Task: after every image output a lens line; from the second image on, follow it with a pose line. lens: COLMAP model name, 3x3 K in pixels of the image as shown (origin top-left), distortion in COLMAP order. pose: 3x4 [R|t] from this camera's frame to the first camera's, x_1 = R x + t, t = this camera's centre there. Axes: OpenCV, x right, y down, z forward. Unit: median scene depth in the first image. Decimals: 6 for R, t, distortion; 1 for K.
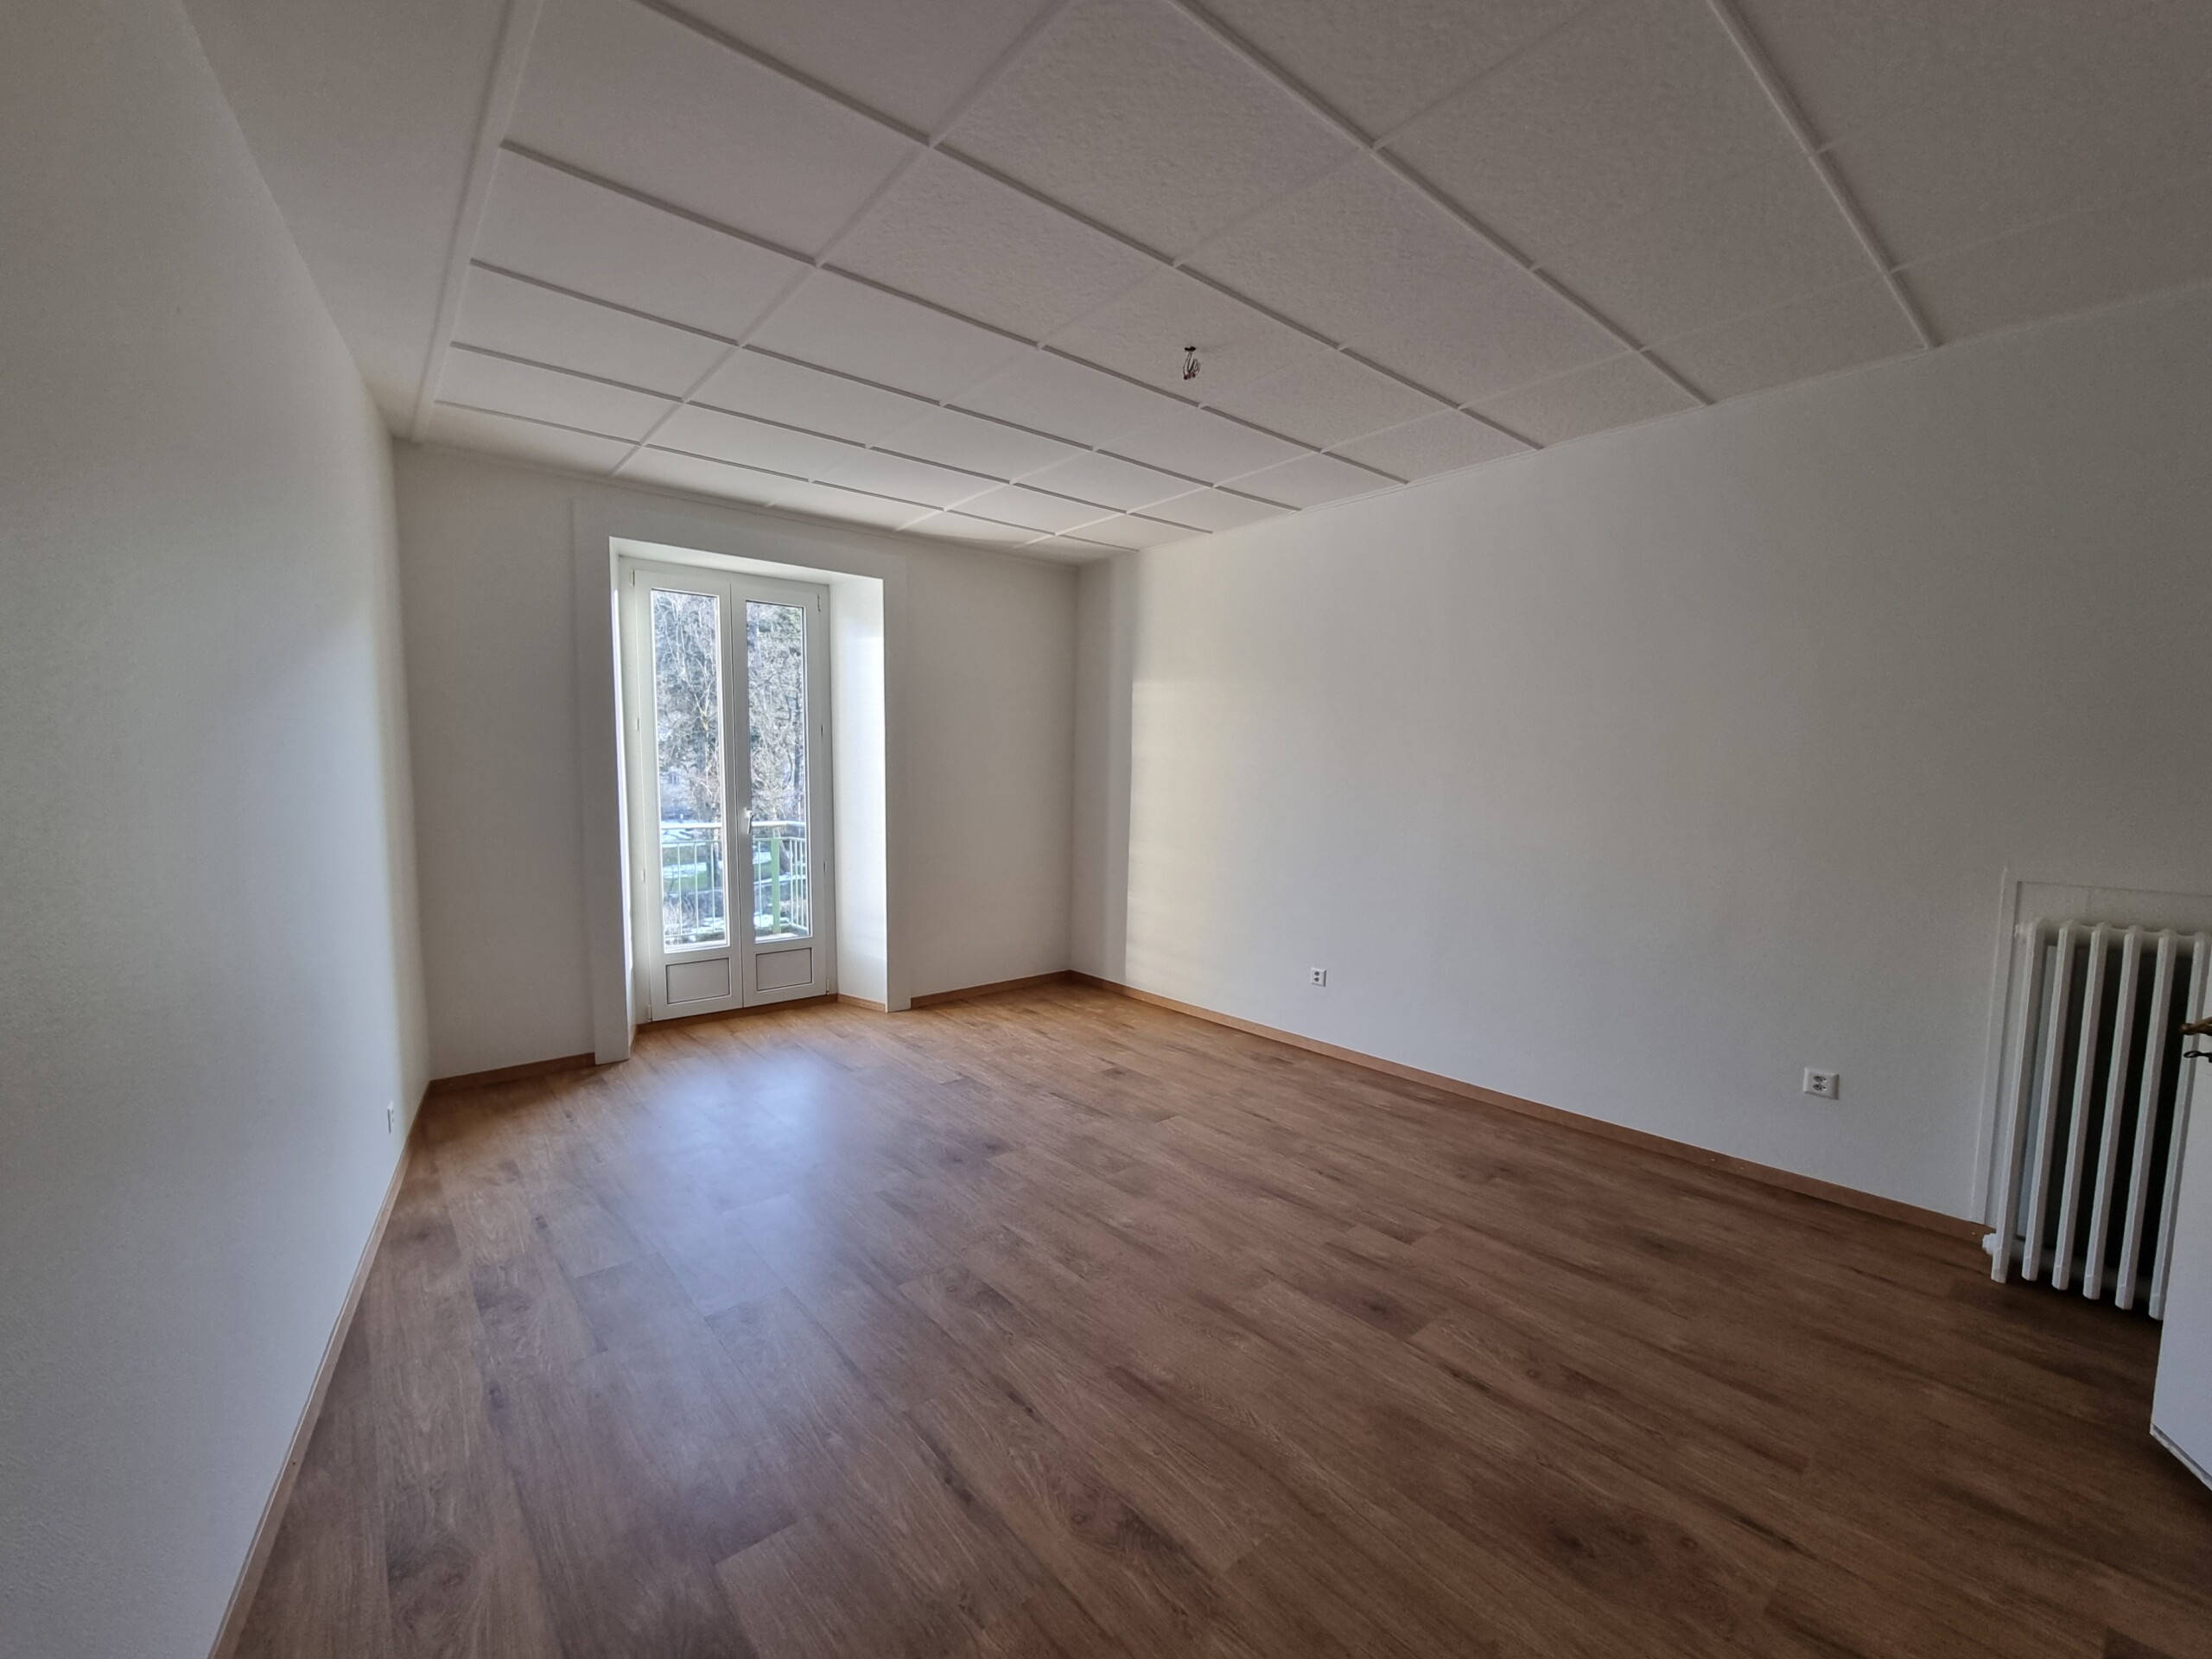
lens RADIAL K [[905.6, 0, 1094.1], [0, 905.6, 832.8], [0, 0, 1]] dist [-0.002711, 0.000301]
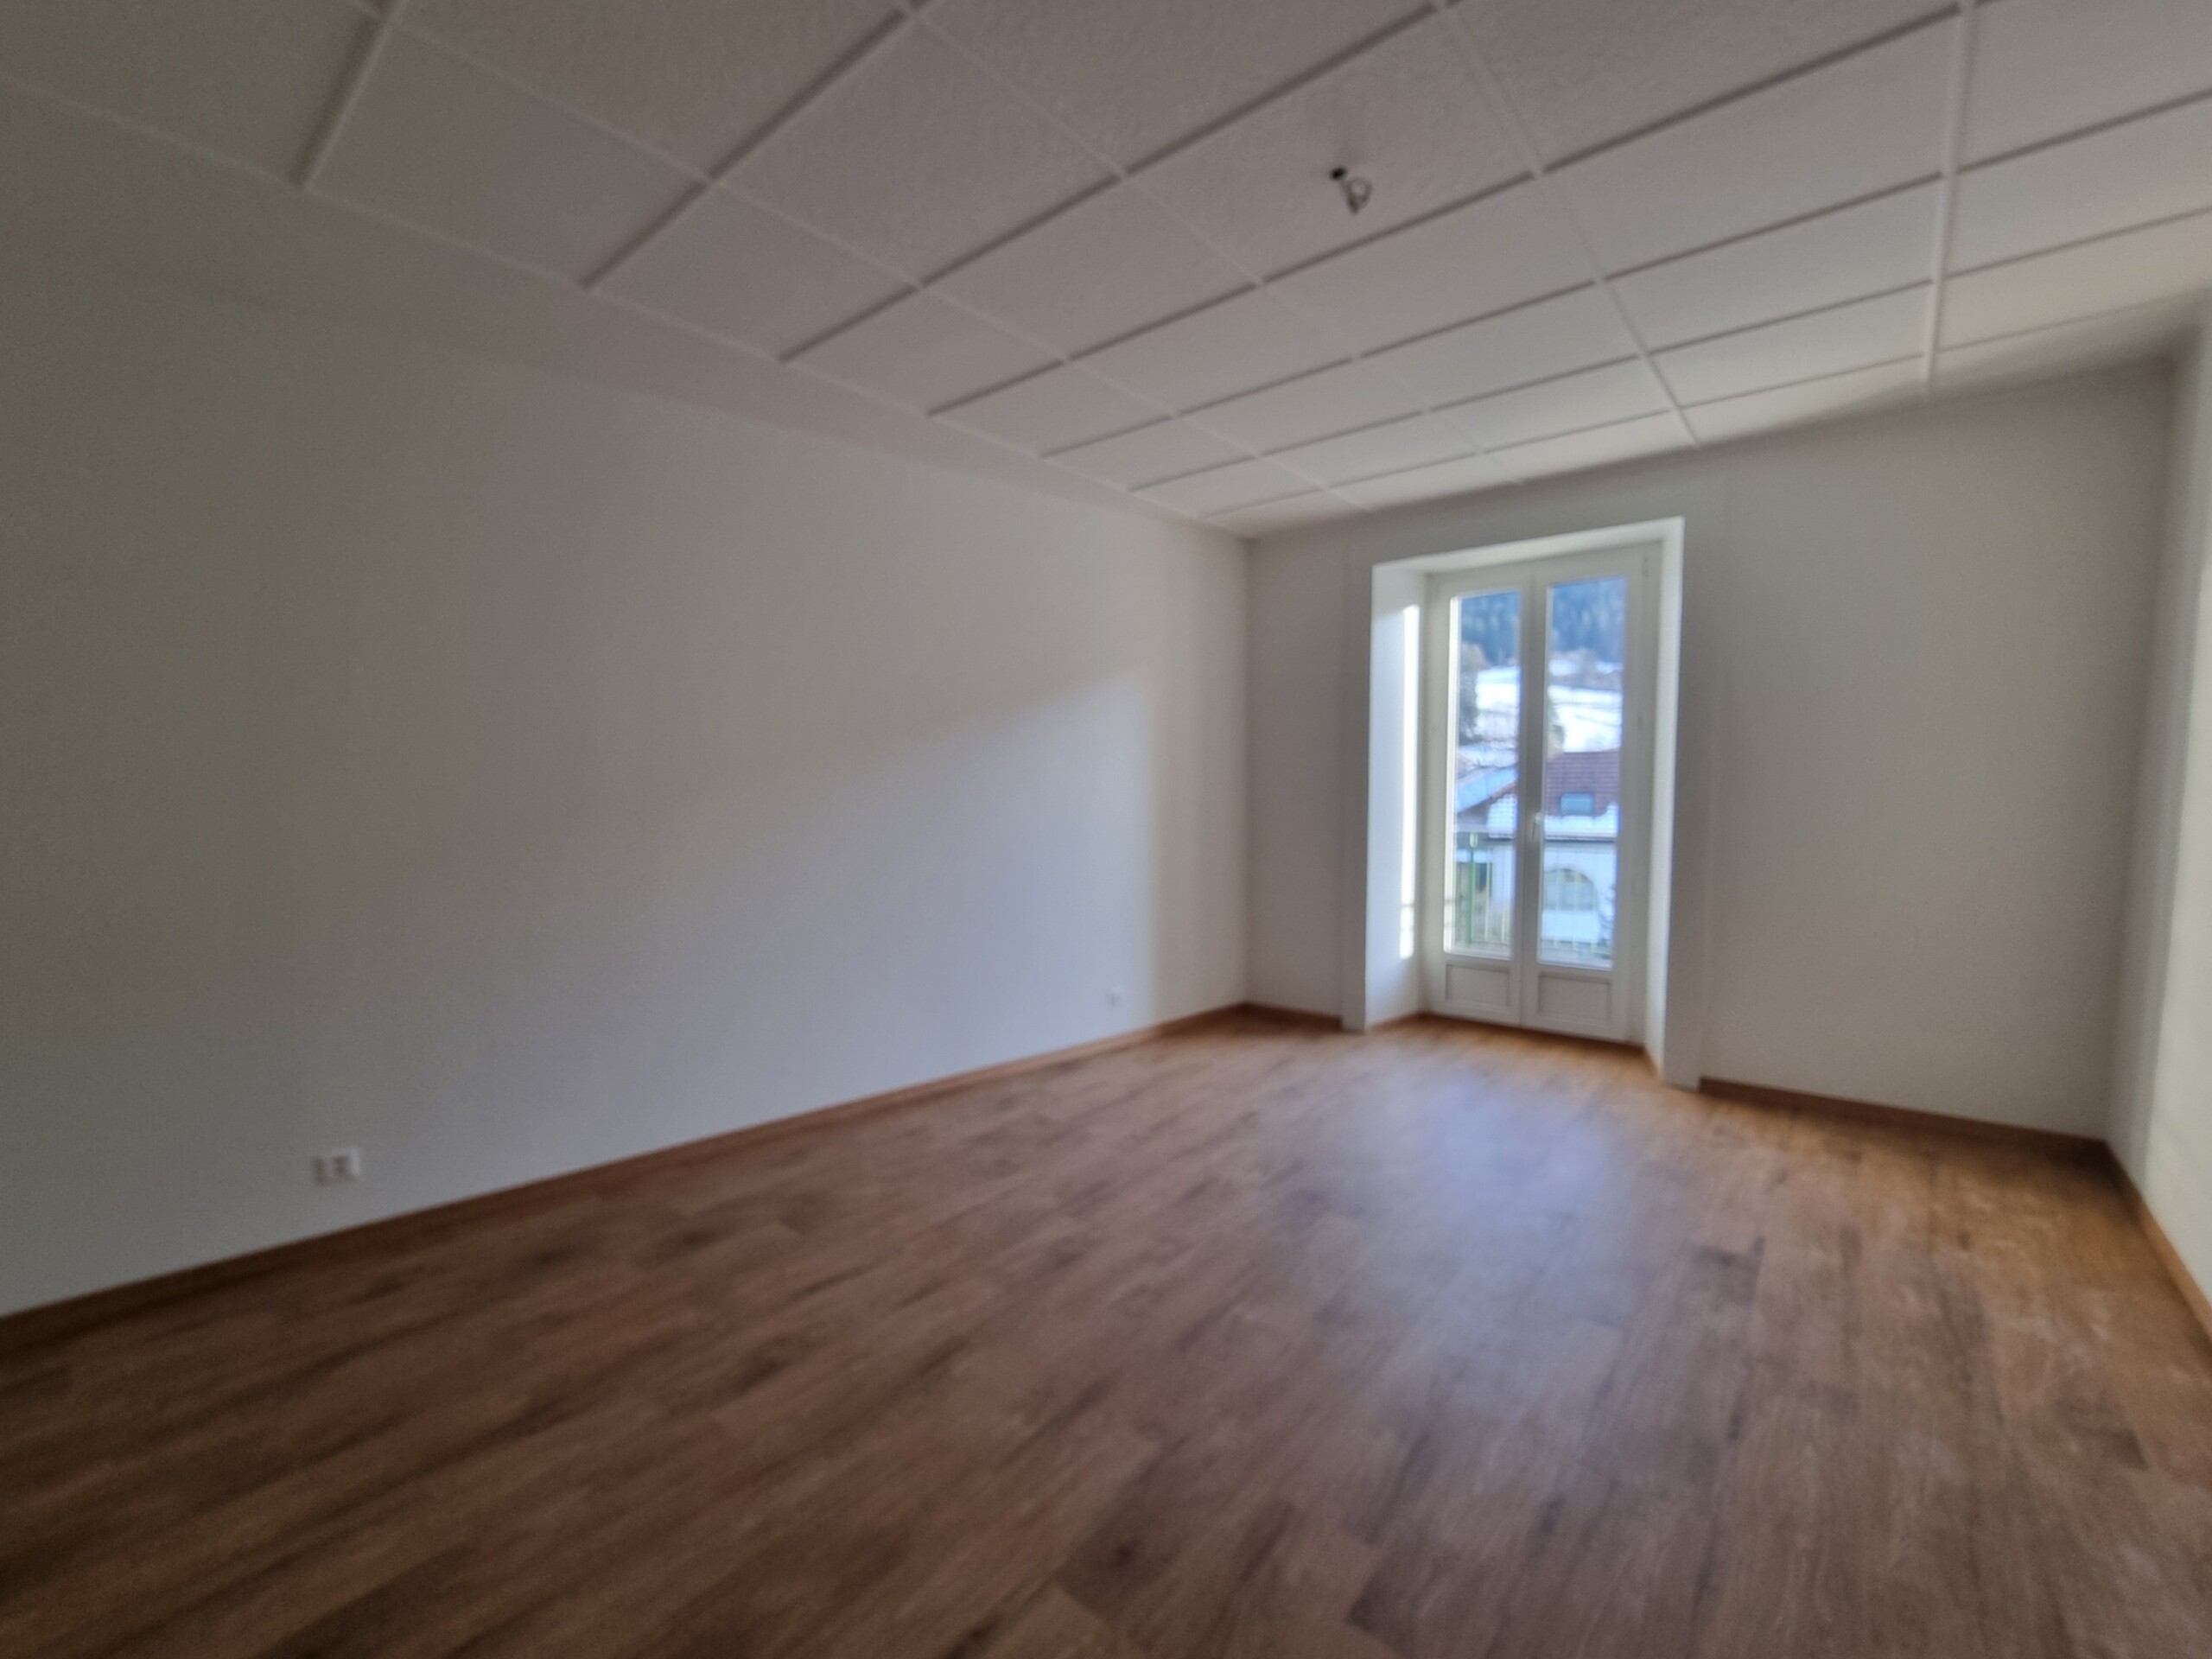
lens RADIAL K [[905.6, 0, 1095.6], [0, 905.6, 846.7], [0, 0, 1]] dist [-0.002711, 0.000301]
pose [[0.194922, 0.061265, -0.978903, 0.550637], [-0.053405, 0.997230, 0.051778, -0.021835], [0.979364, 0.042186, 0.197654, 0.482431]]
